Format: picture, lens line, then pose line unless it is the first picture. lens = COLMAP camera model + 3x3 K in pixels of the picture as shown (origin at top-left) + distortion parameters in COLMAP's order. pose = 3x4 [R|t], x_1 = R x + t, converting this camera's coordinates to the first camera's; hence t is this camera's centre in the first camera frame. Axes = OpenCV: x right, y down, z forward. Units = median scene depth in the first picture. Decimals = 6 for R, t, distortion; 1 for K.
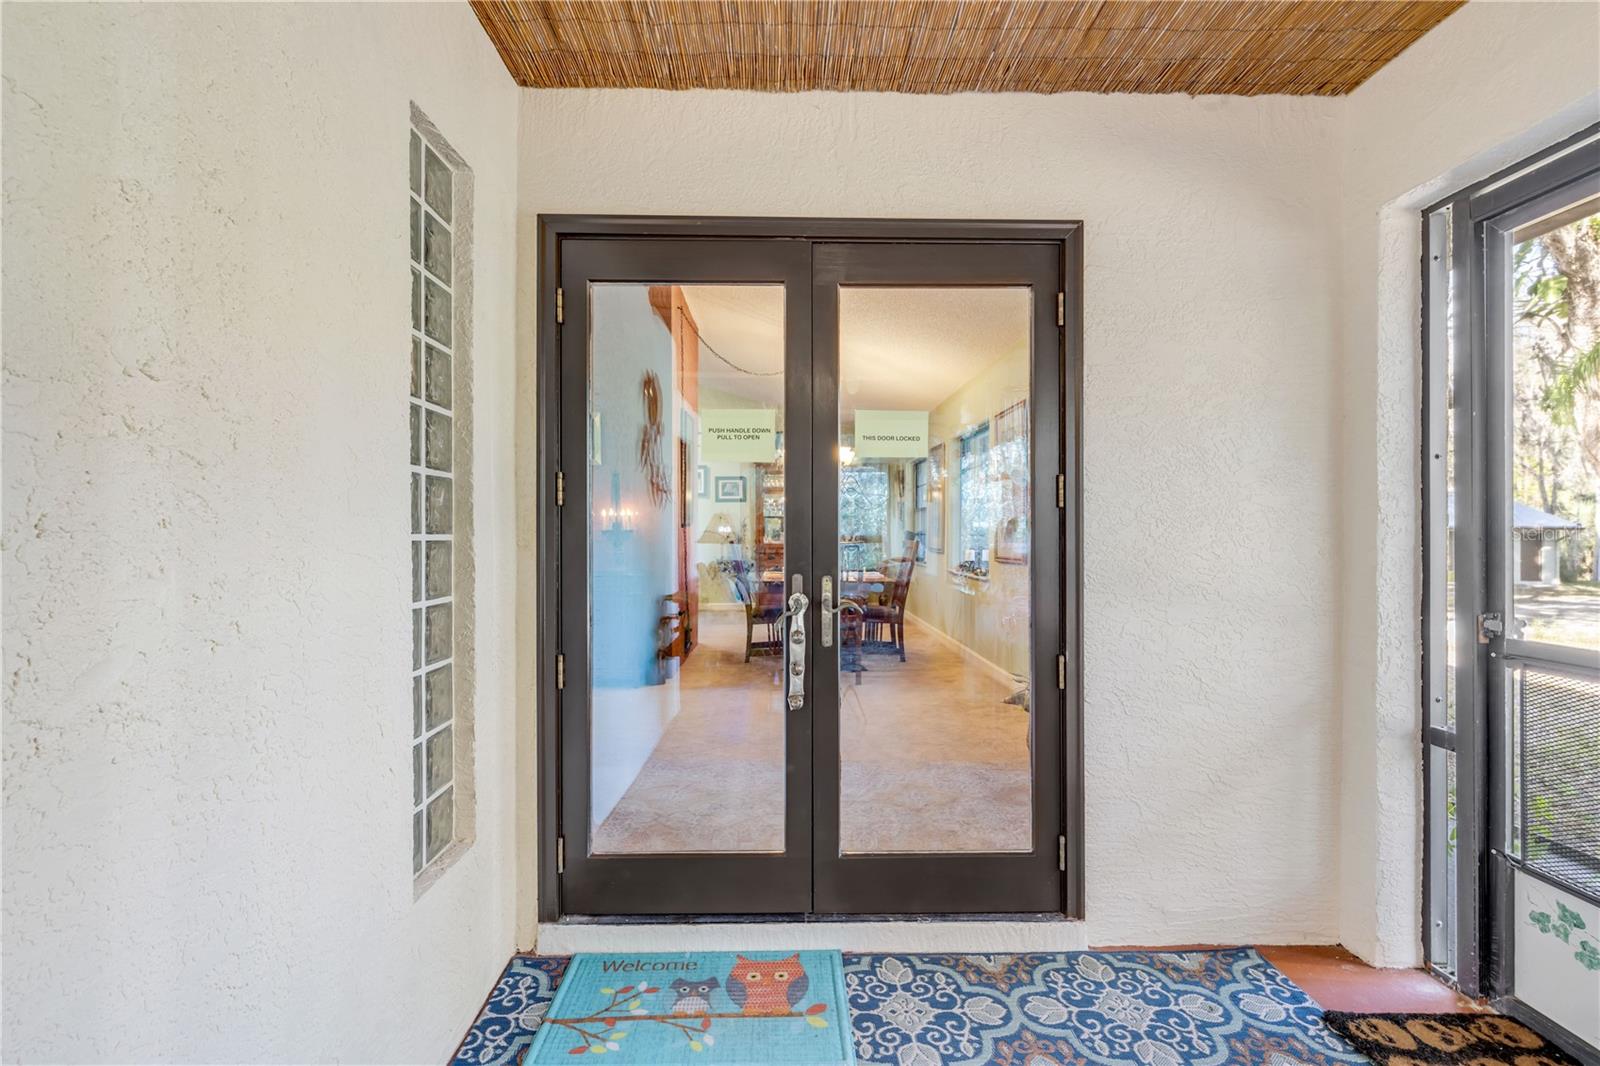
lens RADIAL K [[729.9, 0, 795.3], [0, 729.9, 533.5], [0, 0, 1]] dist [0.009040, -0.000082]
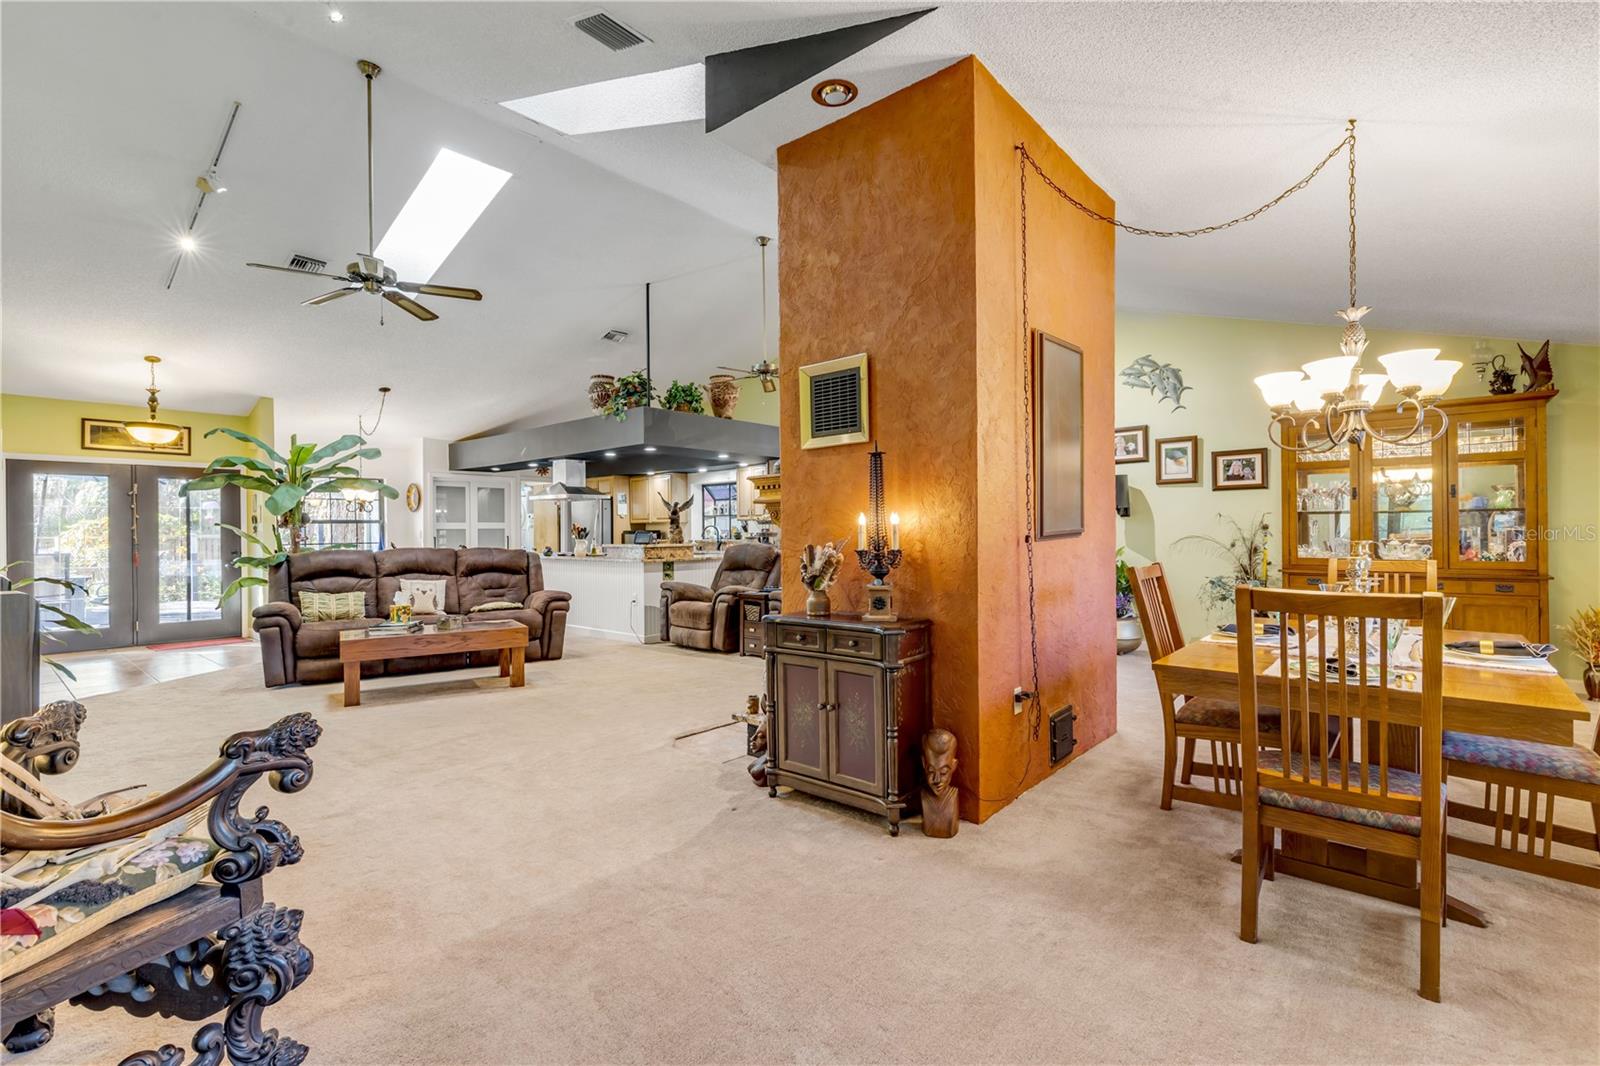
lens RADIAL K [[729.9, 0, 798.4], [0, 729.9, 530.6], [0, 0, 1]] dist [0.009040, -0.000082]
pose [[0.743560, -0.001710, -0.668667, 0.051633], [0.004472, 0.999987, 0.002416, -0.011567], [0.668655, -0.004787, 0.743558, 0.275175]]
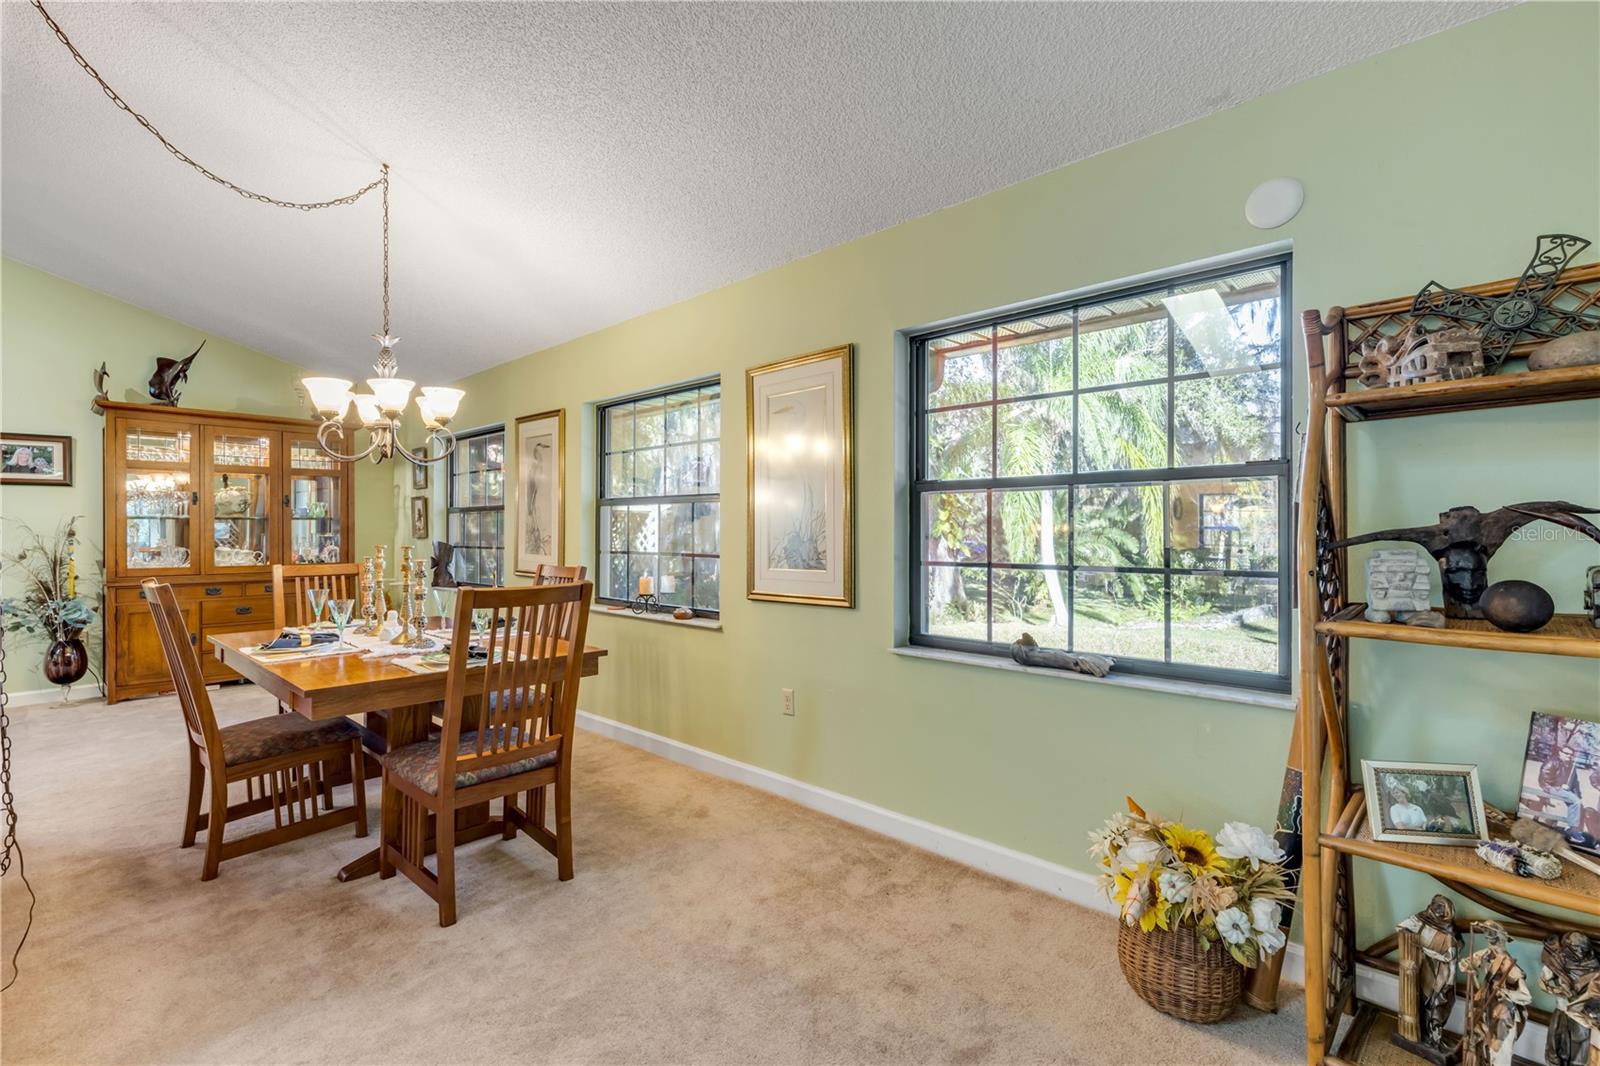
lens RADIAL K [[729.9, 0, 802.4], [0, 729.9, 528.3], [0, 0, 1]] dist [0.009040, -0.000082]
pose [[0.699186, 0.004133, 0.714928, -0.079387], [0.000359, 0.999981, -0.006132, -0.011448], [-0.714939, 0.004544, 0.699172, 0.285110]]
